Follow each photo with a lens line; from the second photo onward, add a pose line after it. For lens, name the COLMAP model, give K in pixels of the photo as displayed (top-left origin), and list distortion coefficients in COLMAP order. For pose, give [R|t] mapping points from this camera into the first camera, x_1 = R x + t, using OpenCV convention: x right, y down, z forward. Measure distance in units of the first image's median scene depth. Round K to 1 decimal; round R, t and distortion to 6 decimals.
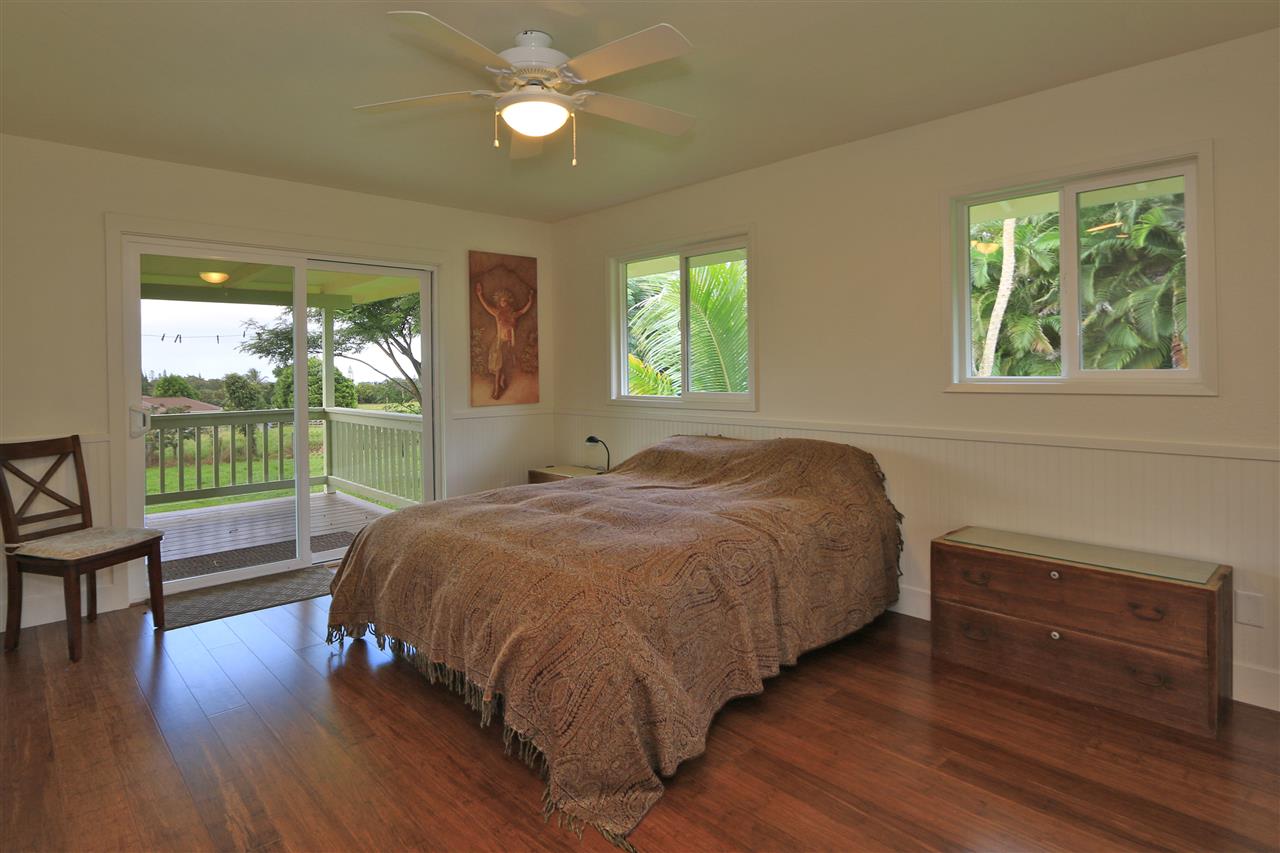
lens RADIAL K [[669.6, 0, 638.3], [0, 669.6, 381.5], [0, 0, 1]] dist [-0.002940, -0.000280]
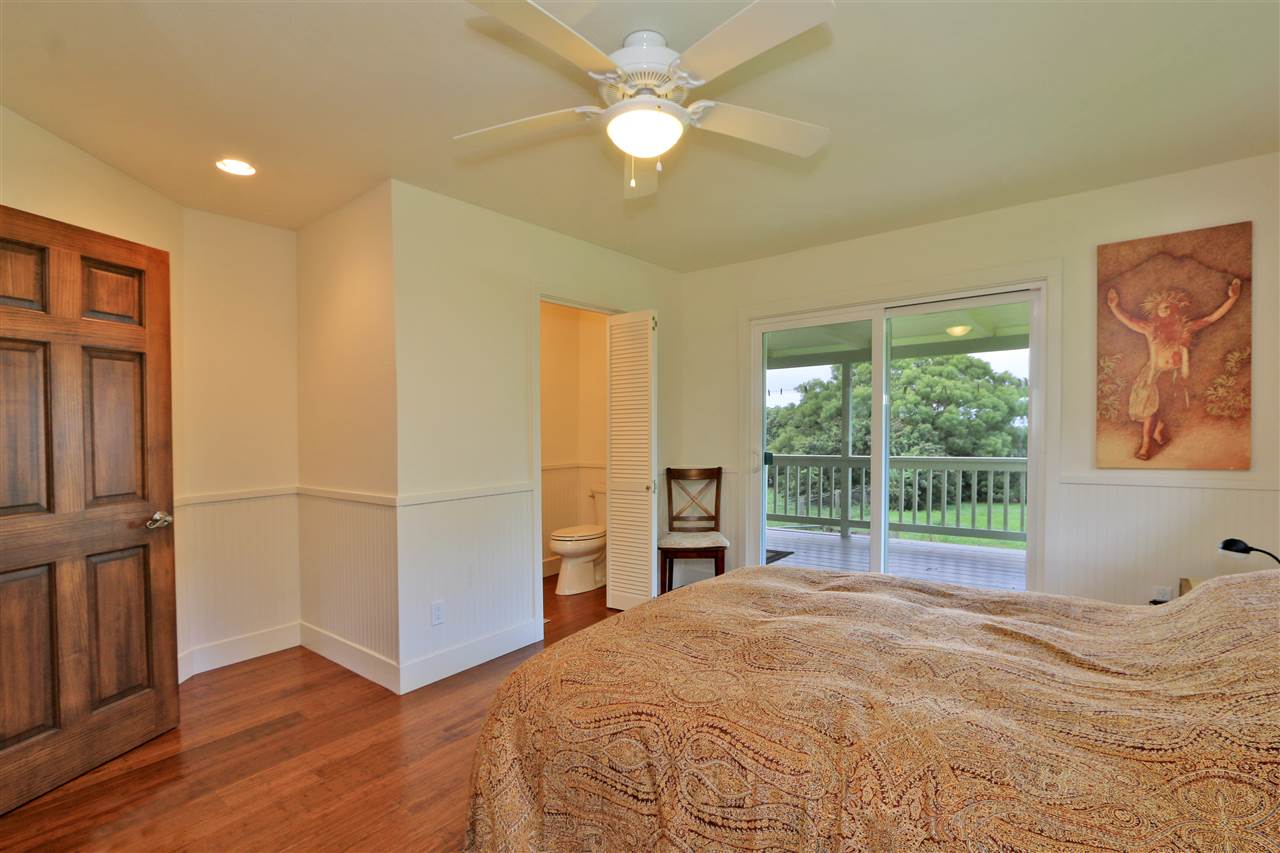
lens RADIAL K [[613.7, 0, 637.9], [0, 613.7, 444.5], [0, 0, 1]] dist [-0.034768, -0.000013]
pose [[0.141070, 0.031994, -0.989483, 0.301236], [0.001122, 0.999472, 0.032477, -0.008469], [0.989999, -0.005691, 0.140959, 0.422326]]
